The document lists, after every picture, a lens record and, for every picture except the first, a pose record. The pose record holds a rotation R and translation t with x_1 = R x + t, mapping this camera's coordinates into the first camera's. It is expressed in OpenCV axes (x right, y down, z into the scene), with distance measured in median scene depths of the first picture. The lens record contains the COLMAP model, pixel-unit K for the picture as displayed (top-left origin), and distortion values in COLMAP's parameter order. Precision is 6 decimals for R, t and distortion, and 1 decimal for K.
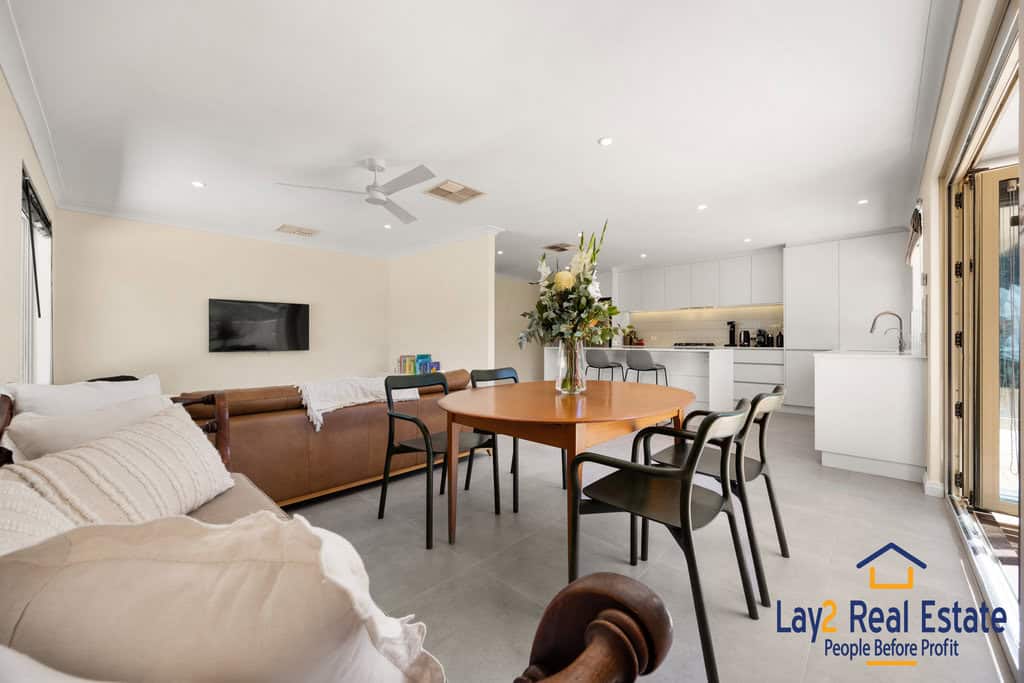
lens RADIAL K [[395.6, 0, 514.9], [0, 395.6, 335.4], [0, 0, 1]] dist [-0.000375, 0.000123]
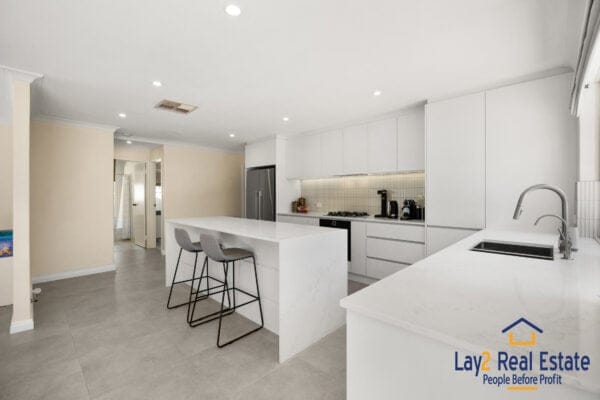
lens RADIAL K [[268.3, 0, 301.3], [0, 268.3, 194.8], [0, 0, 1]] dist [-0.018575, -0.000220]
pose [[0.999988, -0.000091, -0.004876, 0.380532], [0.000130, 0.999969, 0.007853, -0.031161], [0.004875, -0.007854, 0.999957, 0.392253]]
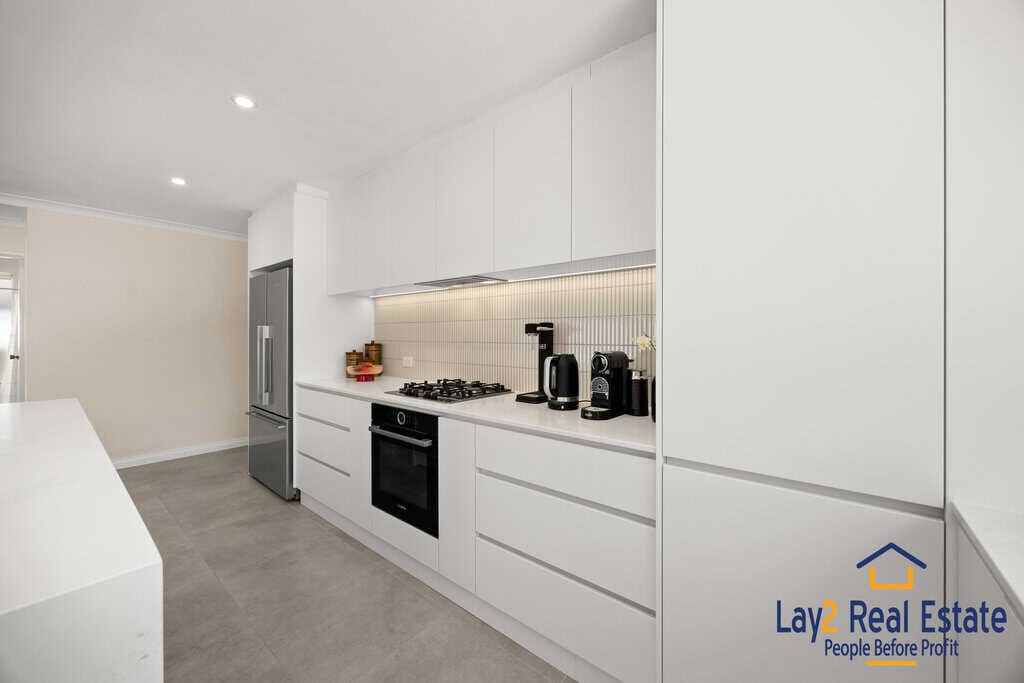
lens RADIAL K [[395.6, 0, 514.9], [0, 395.6, 335.4], [0, 0, 1]] dist [-0.000375, 0.000123]
pose [[0.997435, 0.007080, 0.071226, 0.532039], [-0.007308, 0.999969, 0.002938, -0.027543], [-0.071203, -0.003451, 0.997456, 0.717716]]
